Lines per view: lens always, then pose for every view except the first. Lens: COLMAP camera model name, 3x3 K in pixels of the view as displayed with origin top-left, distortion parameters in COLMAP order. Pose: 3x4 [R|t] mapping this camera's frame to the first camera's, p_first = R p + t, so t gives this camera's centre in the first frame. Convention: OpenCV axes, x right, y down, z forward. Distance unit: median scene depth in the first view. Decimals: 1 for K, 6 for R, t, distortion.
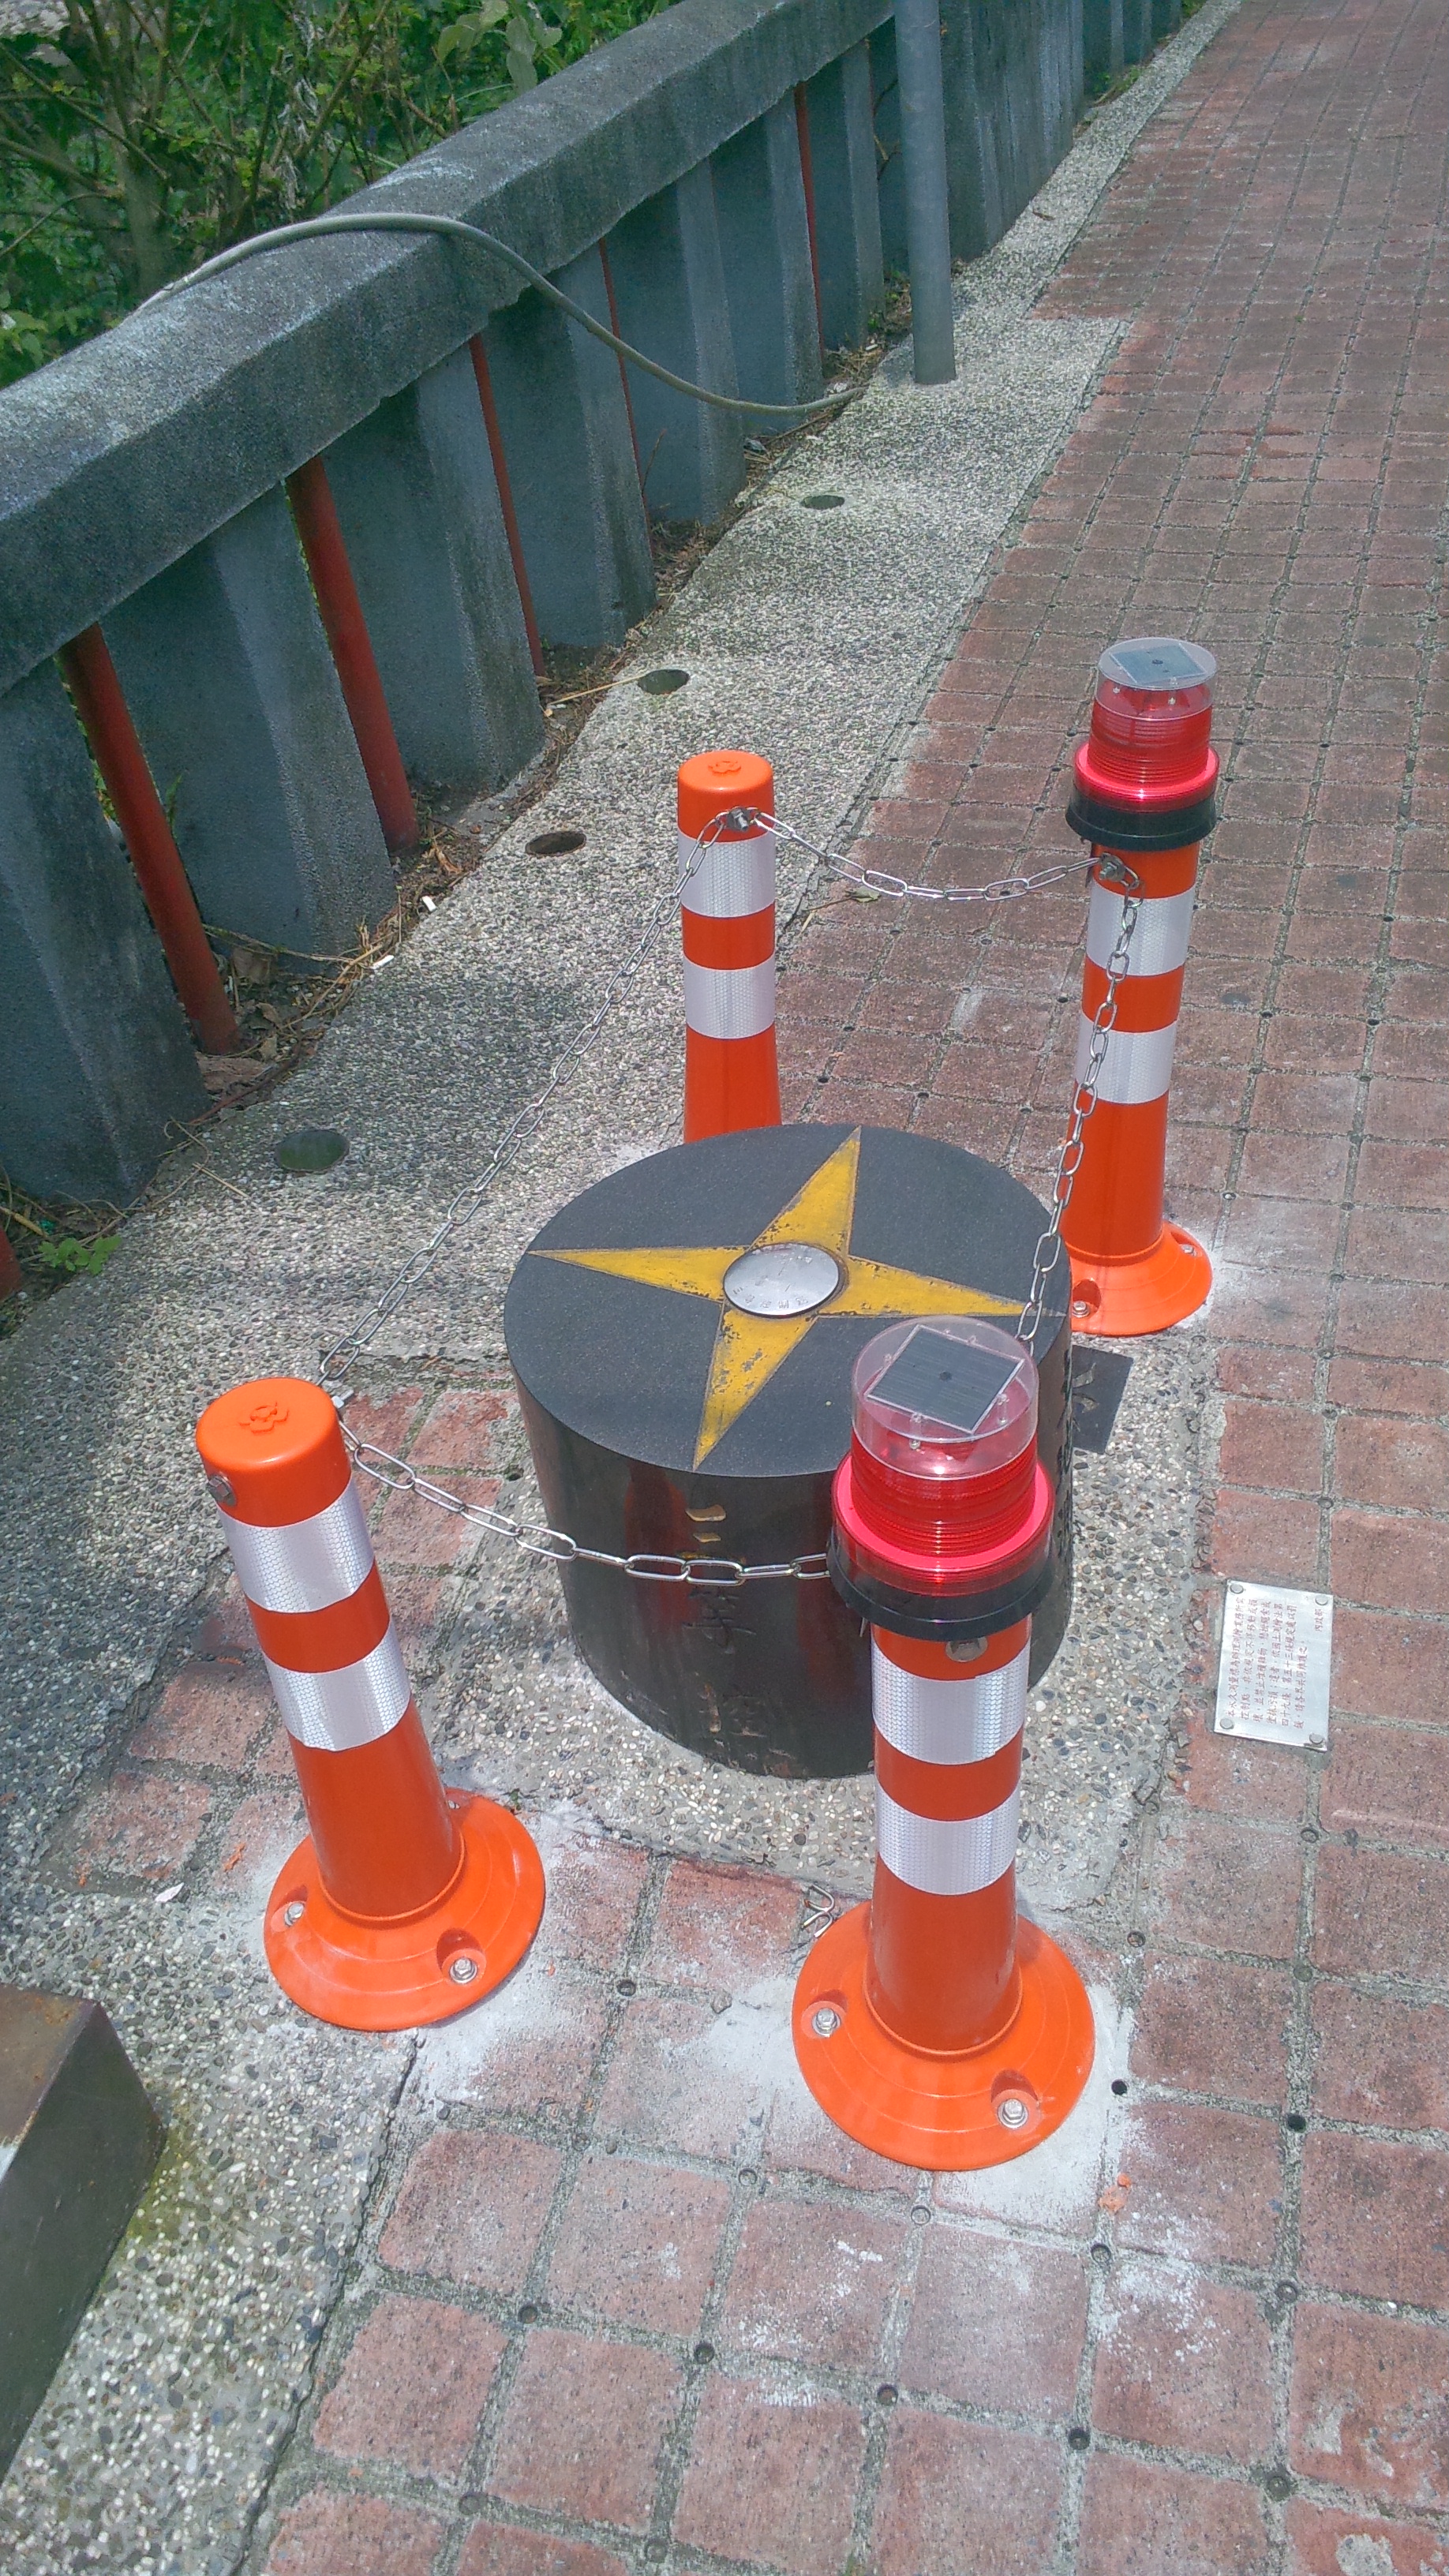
lens RADIAL K [[2082.9, 0, 707.9], [0, 2082.9, 1320.6], [0, 0, 1]] dist [0.088907, -0.165897]
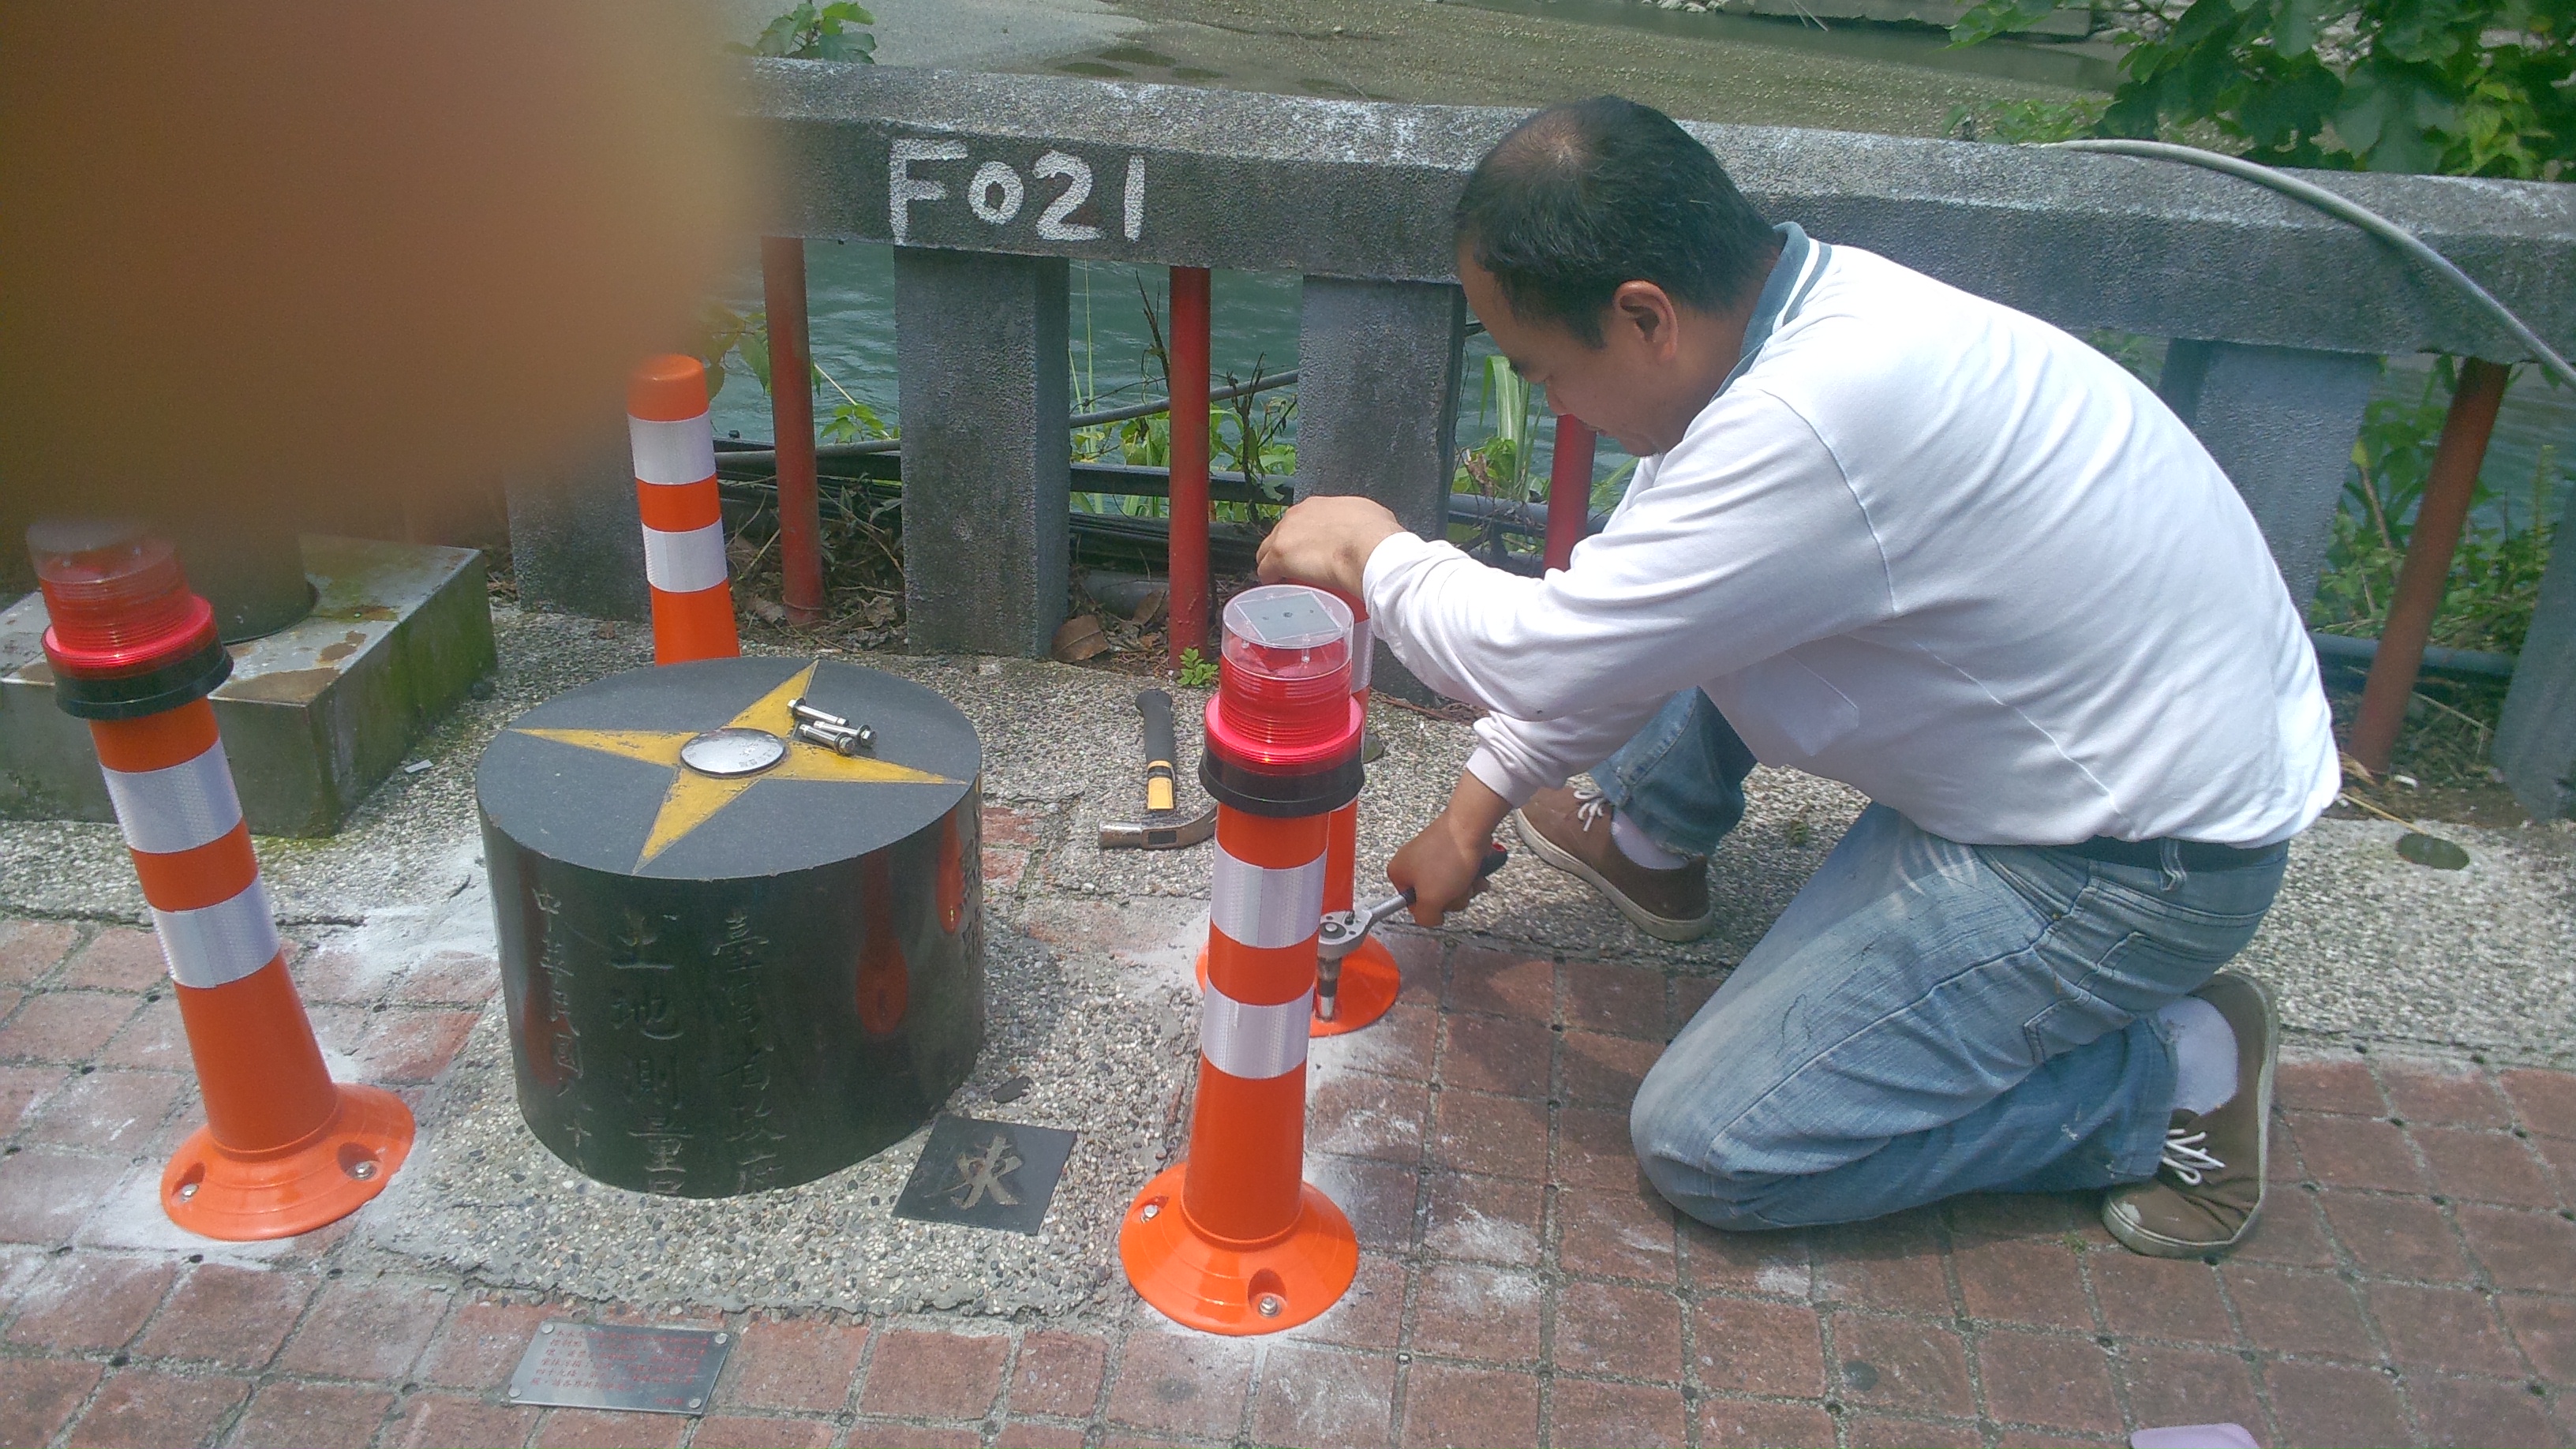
lens RADIAL K [[2091.7, 0, 1315.8], [0, 2091.7, 752.0], [0, 0, 1]] dist [0.097867, -0.183822]
pose [[0.179669, 0.551313, -0.814723, 0.872402], [-0.673965, 0.672277, 0.306294, -0.496739], [0.716583, 0.494063, 0.492353, 0.532648]]
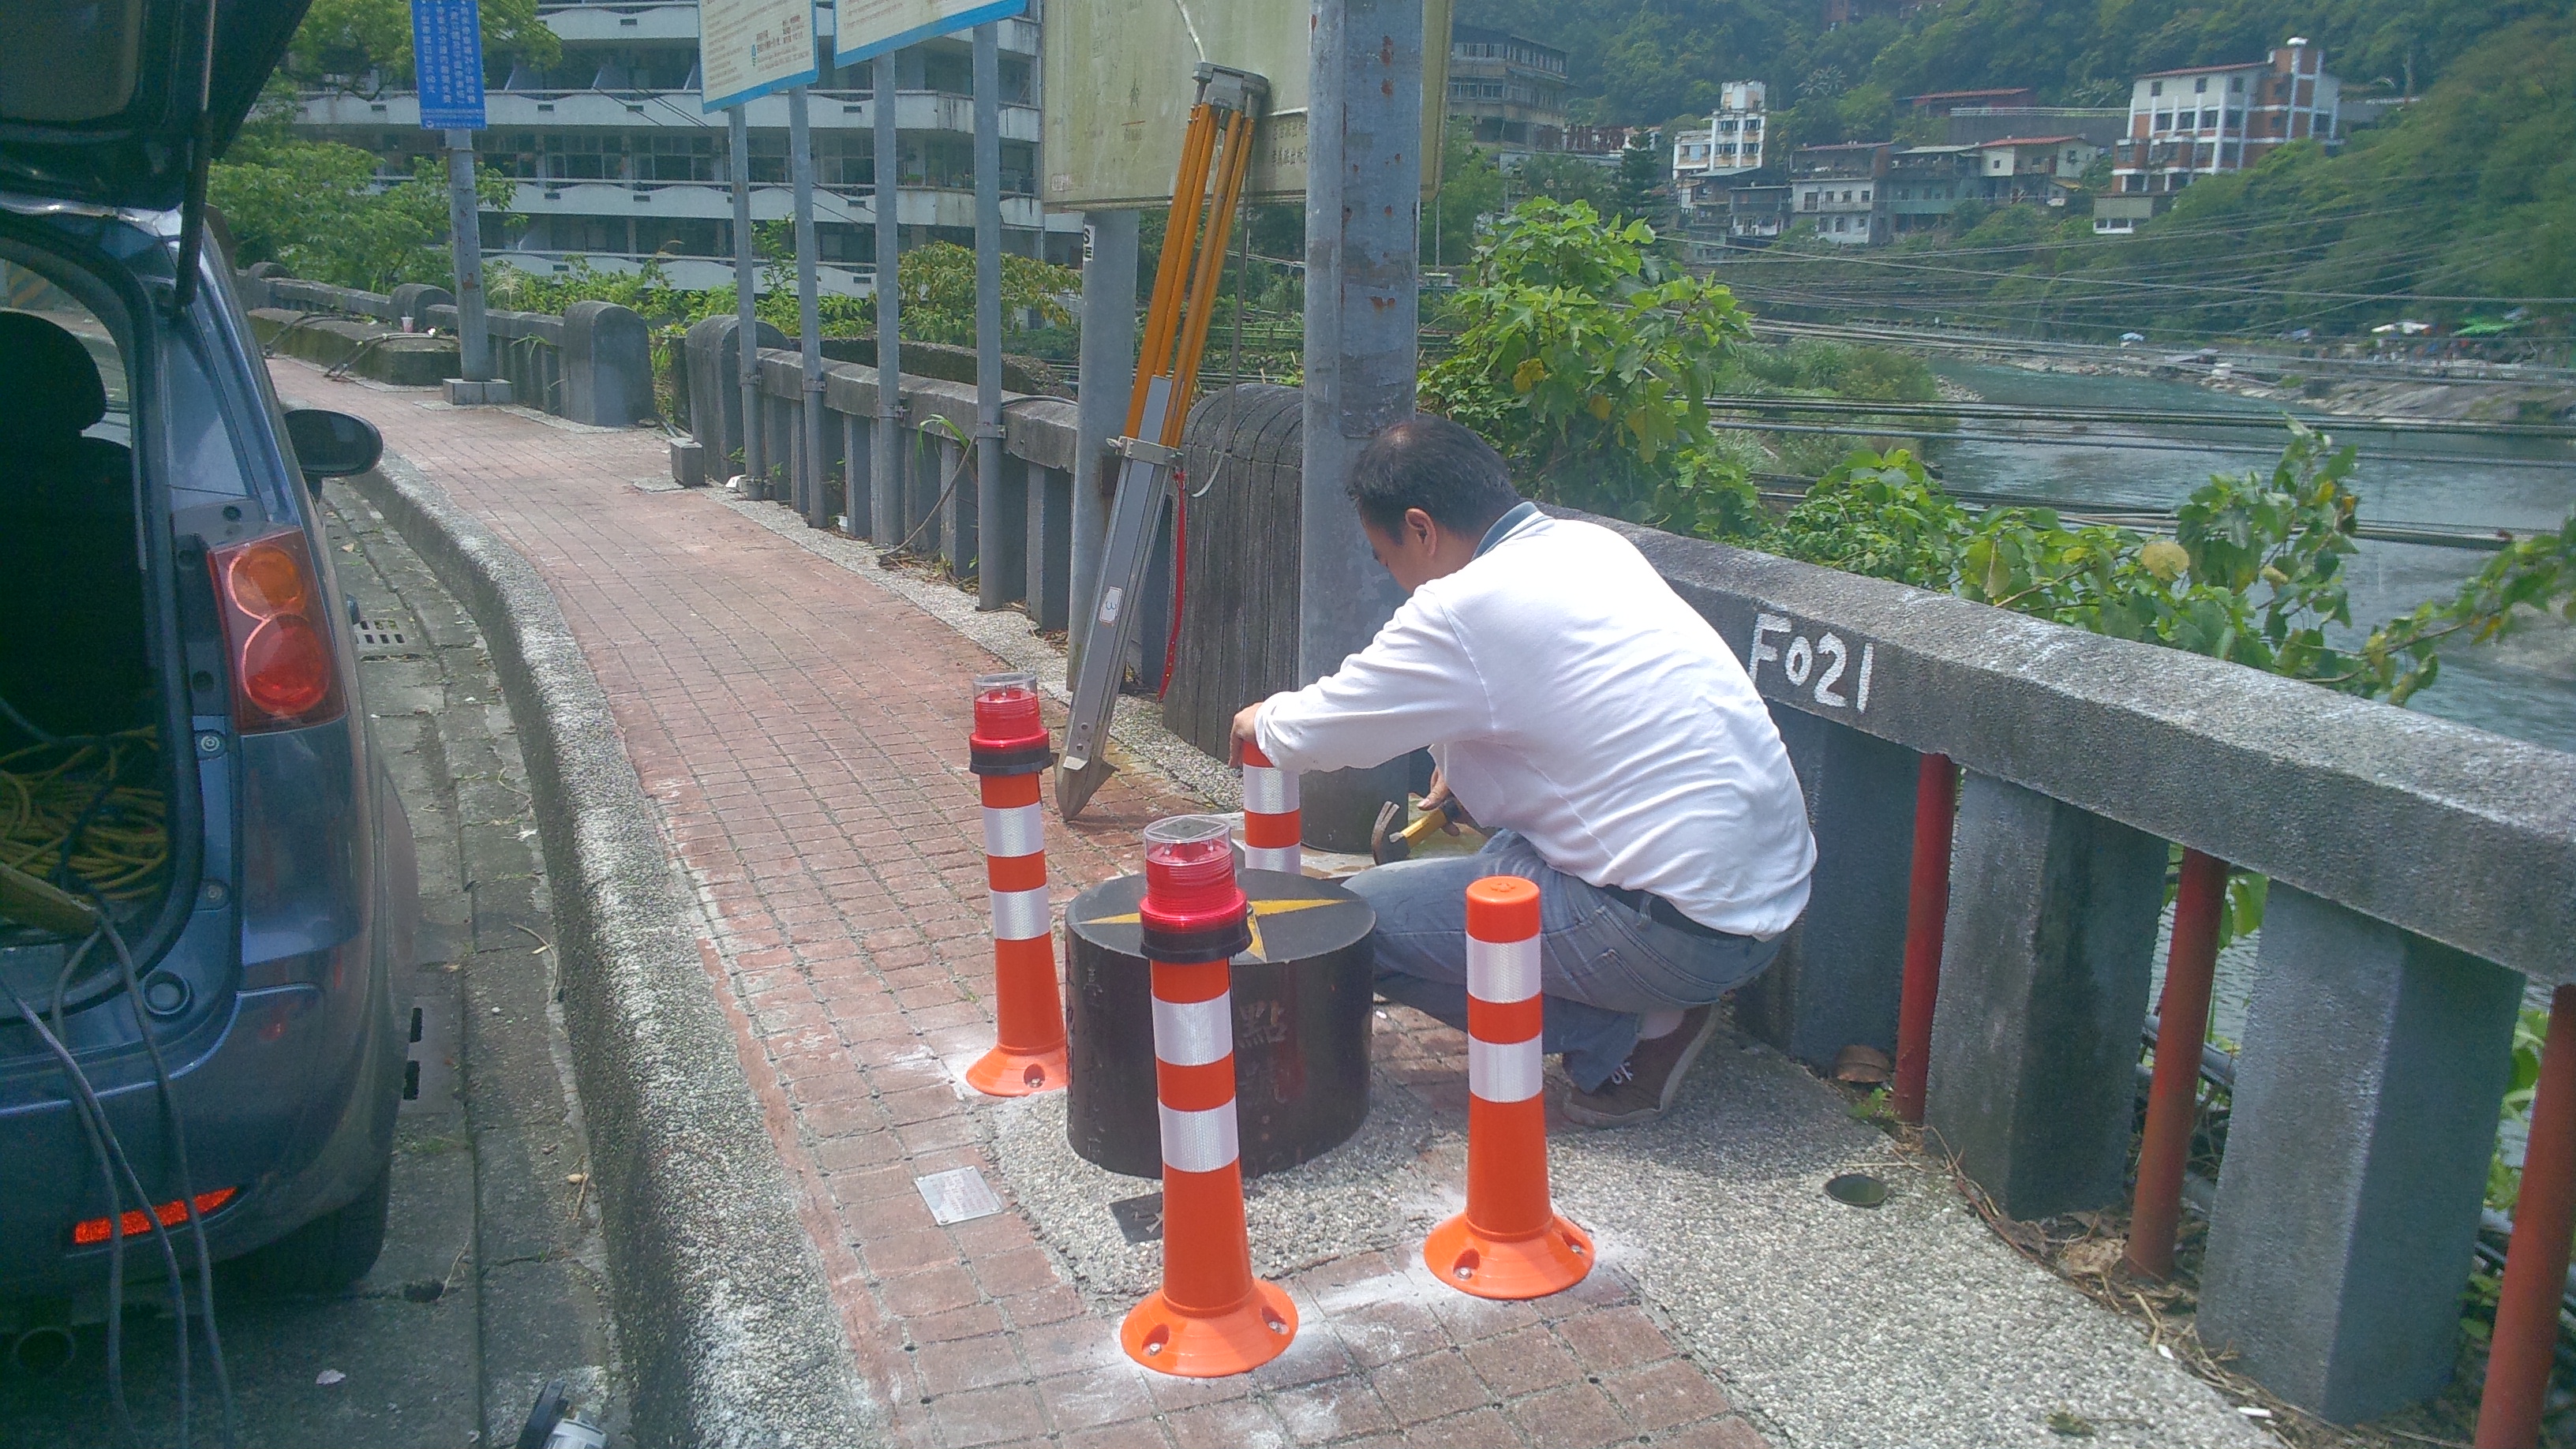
lens RADIAL K [[2091.7, 0, 1297.8], [0, 2091.7, 735.6], [0, 0, 1]] dist [0.097867, -0.183822]
pose [[-0.797052, 0.230654, -0.558128, 0.801261], [-0.320851, 0.621229, 0.714933, -1.193301], [0.511628, 0.748915, -0.421146, 1.391743]]
